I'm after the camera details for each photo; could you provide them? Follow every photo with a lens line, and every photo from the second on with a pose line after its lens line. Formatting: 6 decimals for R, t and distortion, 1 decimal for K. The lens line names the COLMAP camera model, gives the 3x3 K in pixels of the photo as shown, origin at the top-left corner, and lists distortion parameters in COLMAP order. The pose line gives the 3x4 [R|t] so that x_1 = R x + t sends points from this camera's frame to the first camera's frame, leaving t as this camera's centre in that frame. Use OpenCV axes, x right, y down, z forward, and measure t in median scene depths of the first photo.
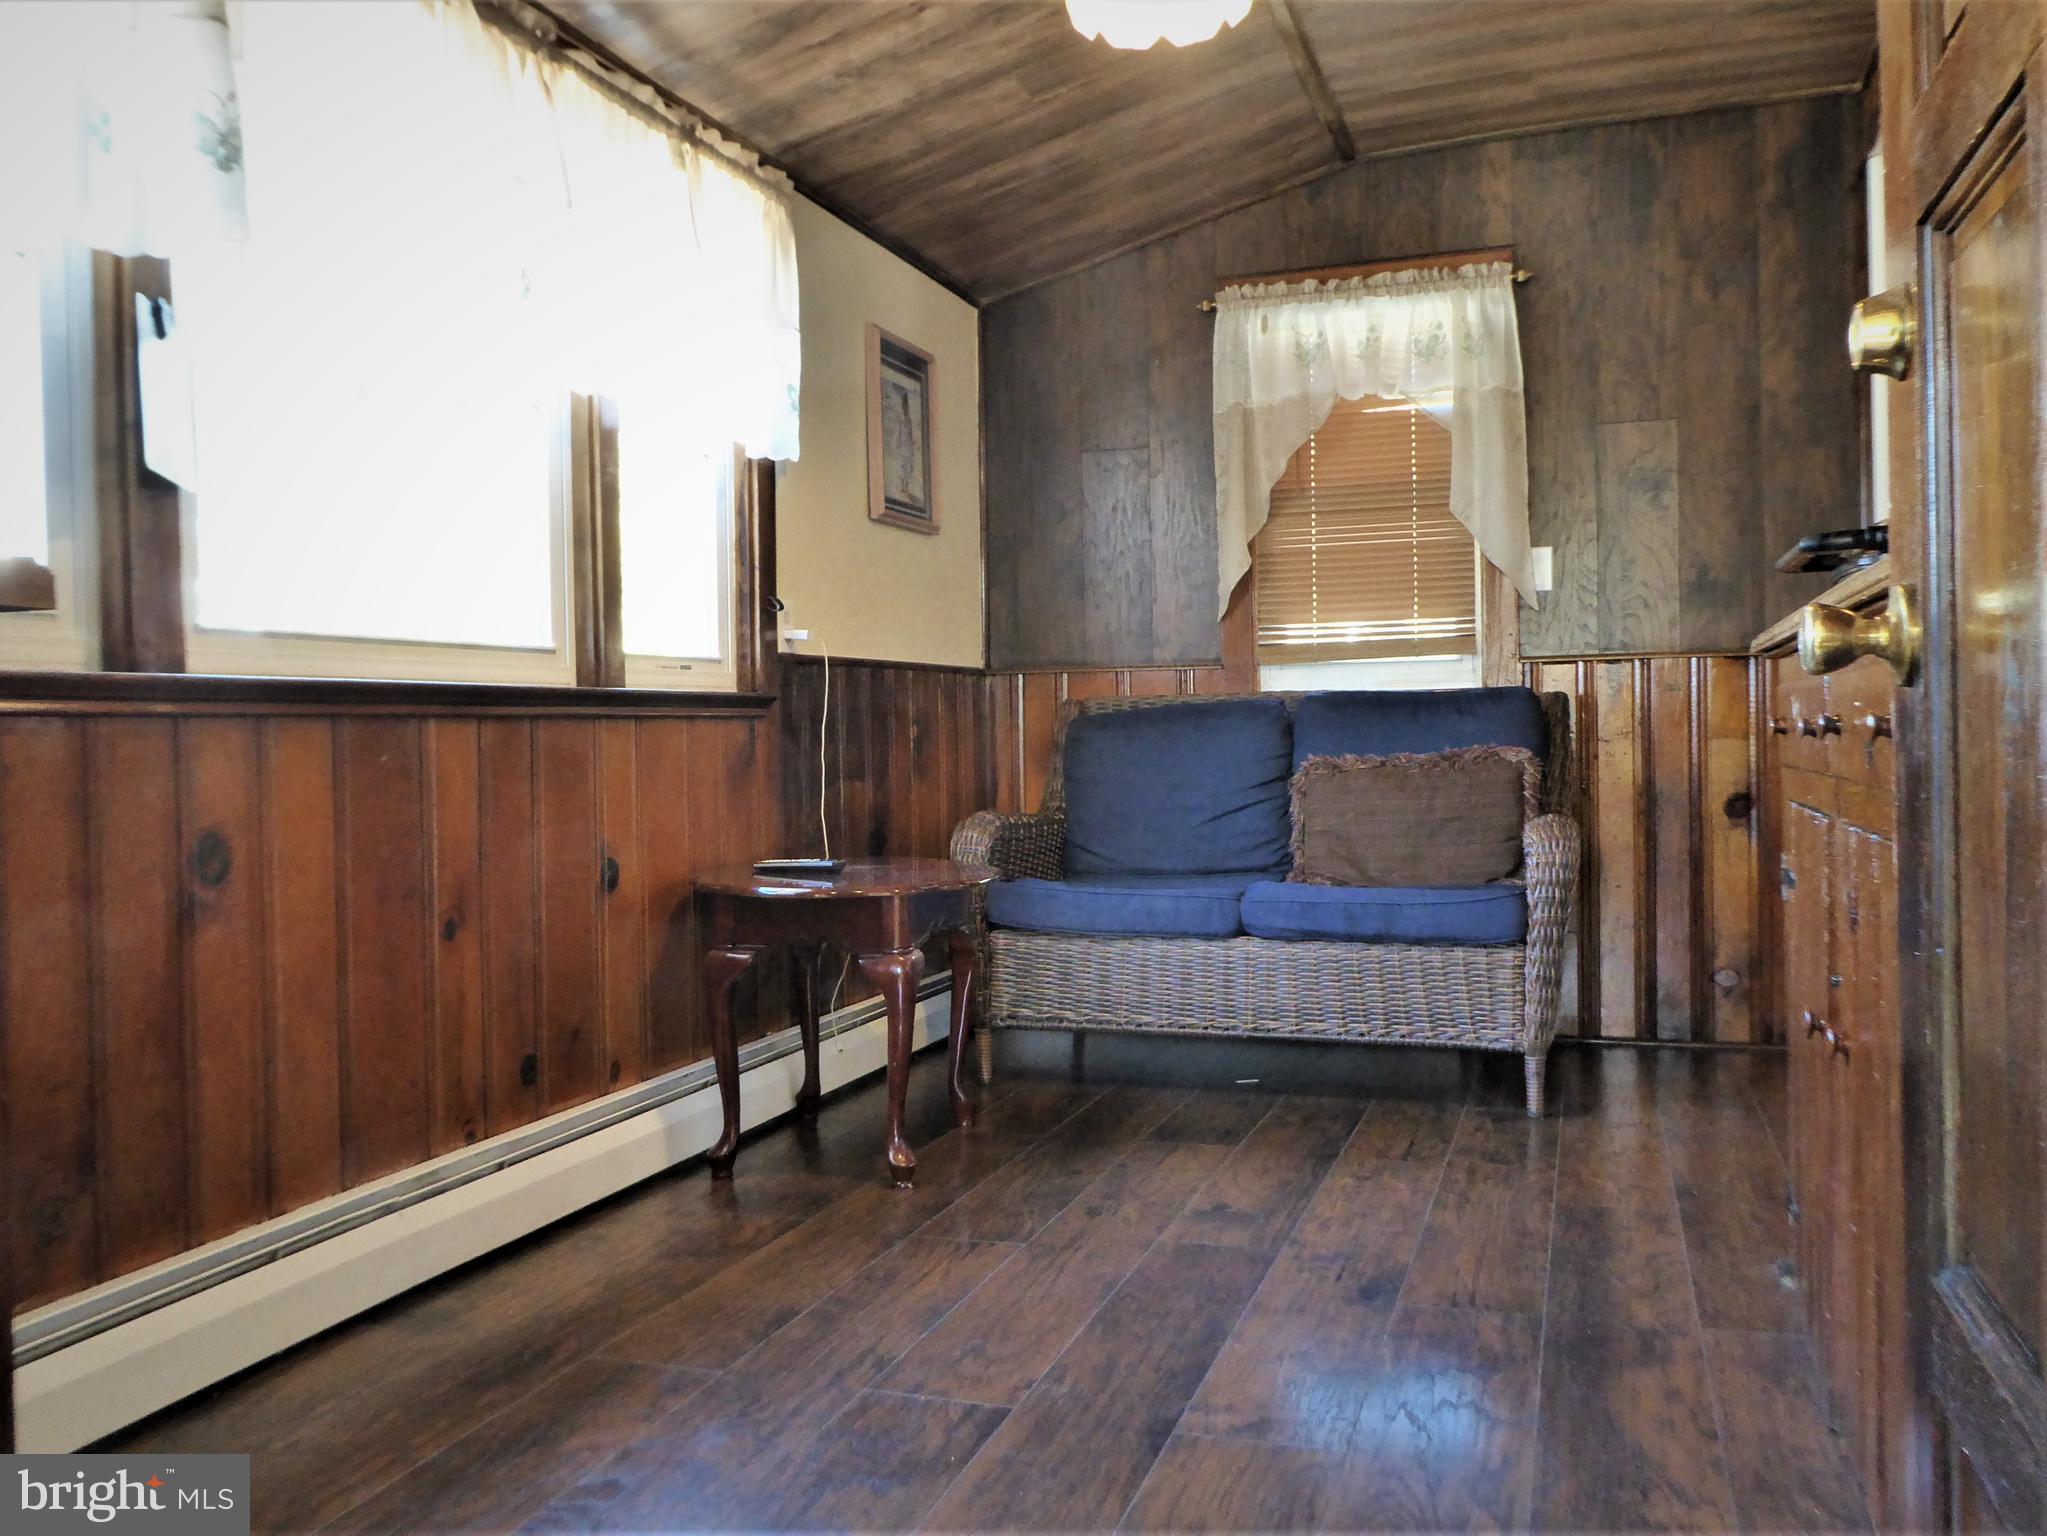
lens RADIAL K [[1624.9, 0, 1022.5], [0, 1624.9, 741.6], [0, 0, 1]] dist [0.002321, 0.001391]
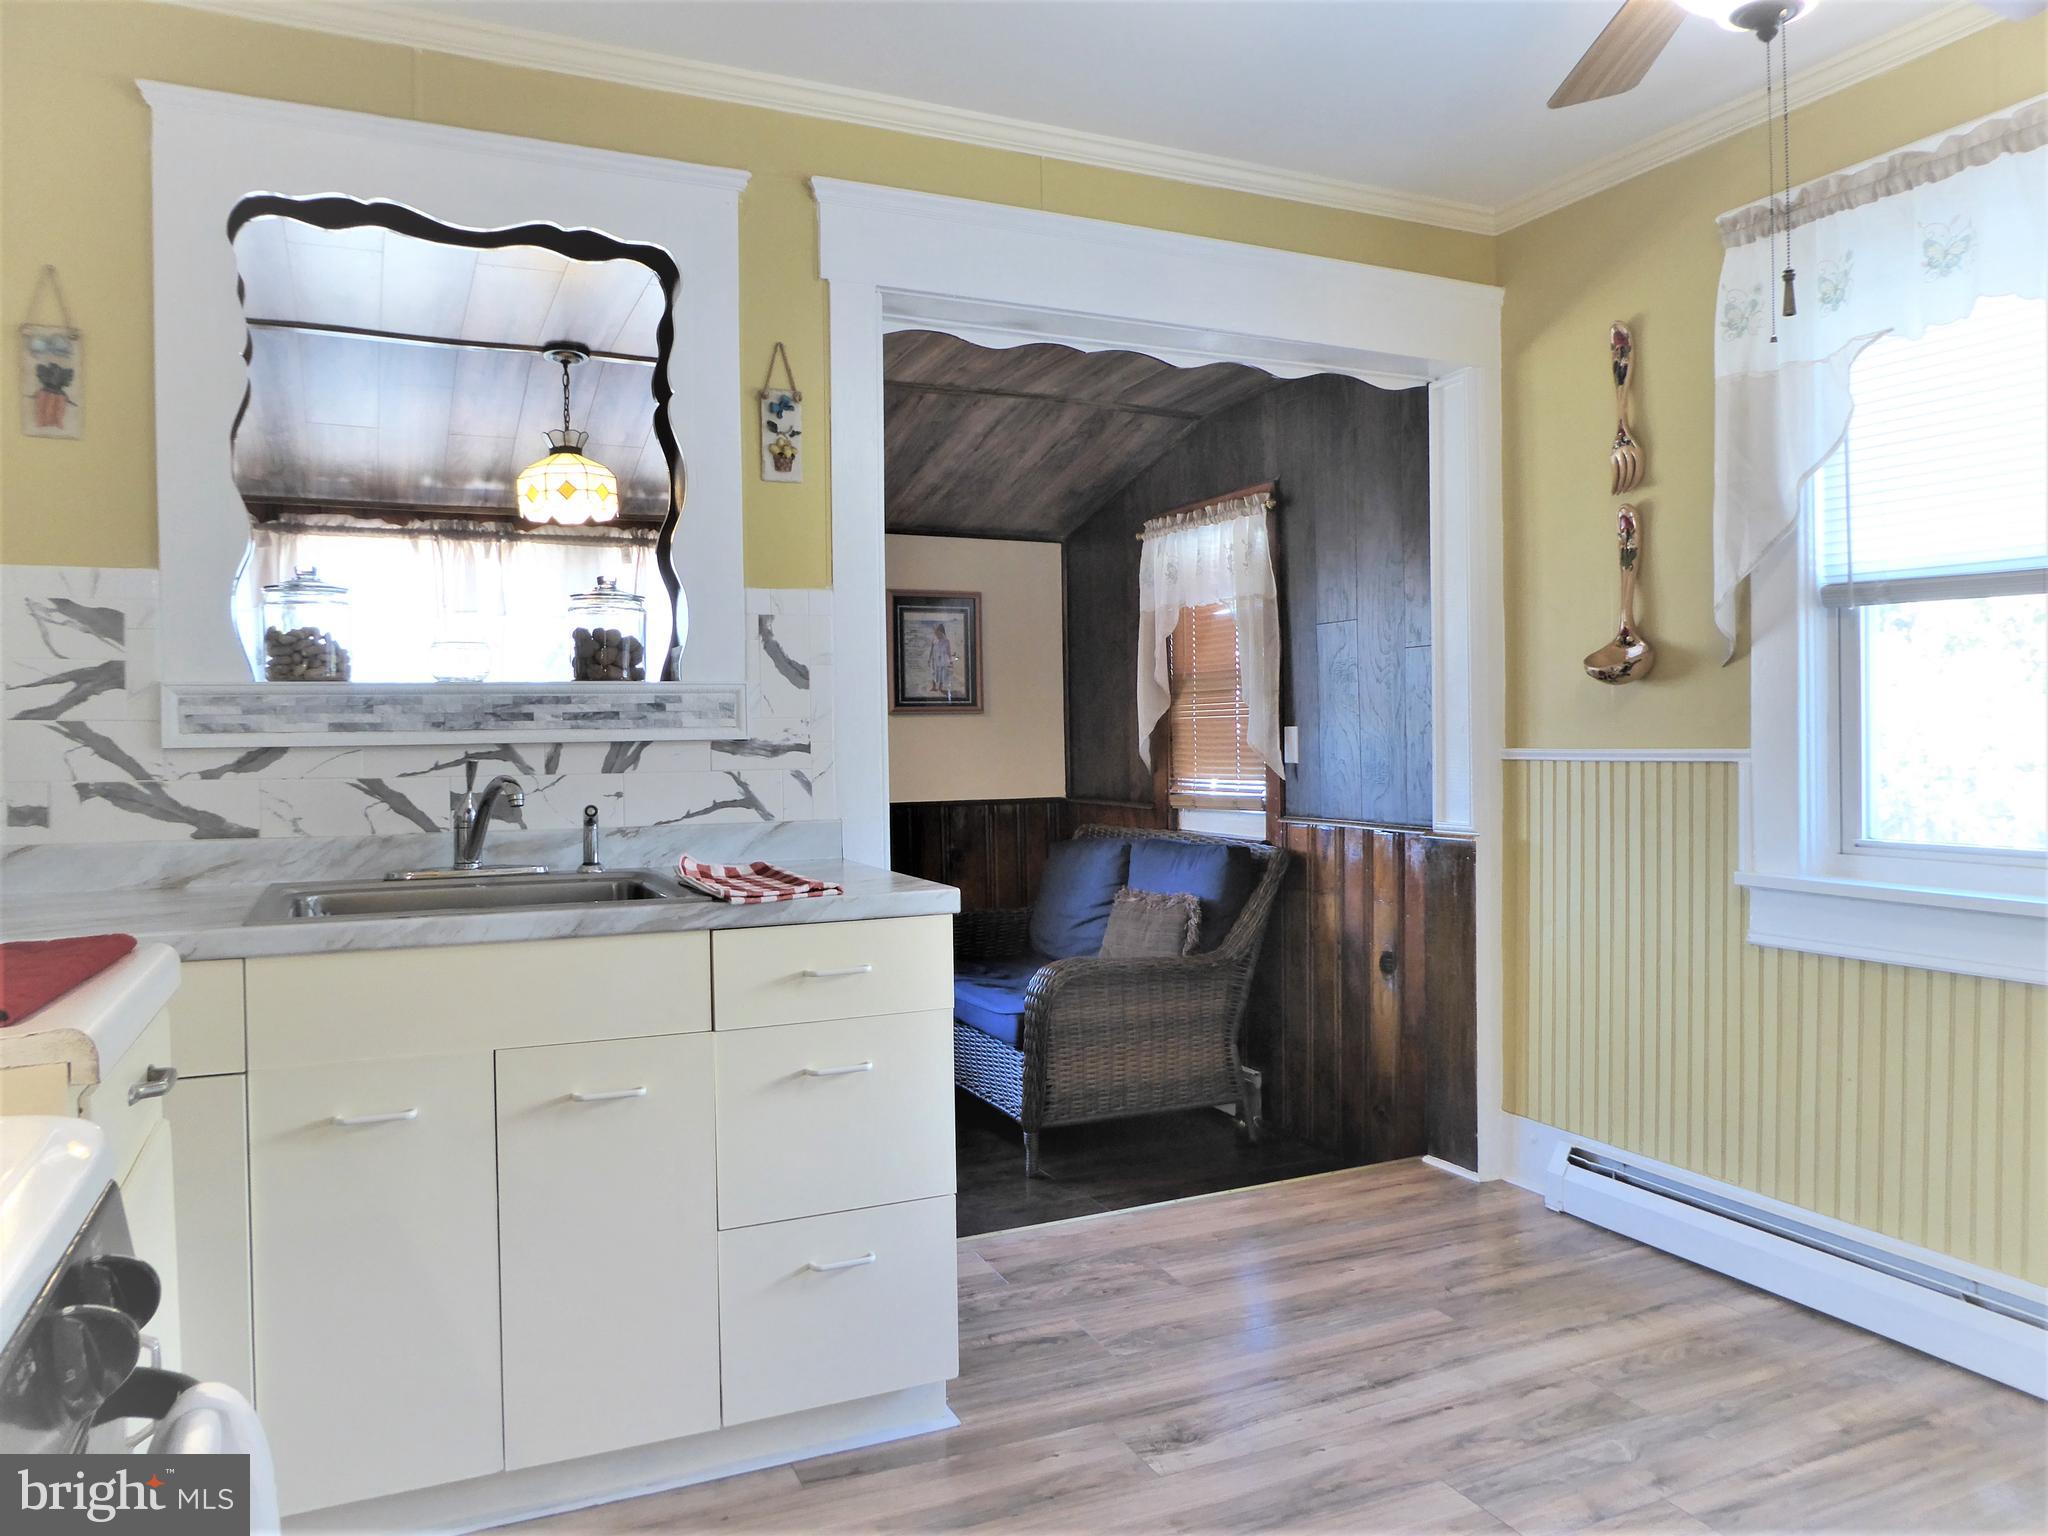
lens RADIAL K [[1454.2, 0, 1024.0], [0, 1454.2, 768.0], [0, 0, 1]] dist [-0.079169, 0.049931]
pose [[0.705508, 0.018205, -0.708468, 0.911293], [-0.003025, 0.999738, 0.022677, -0.110215], [0.708696, -0.013856, 0.705378, 0.106381]]
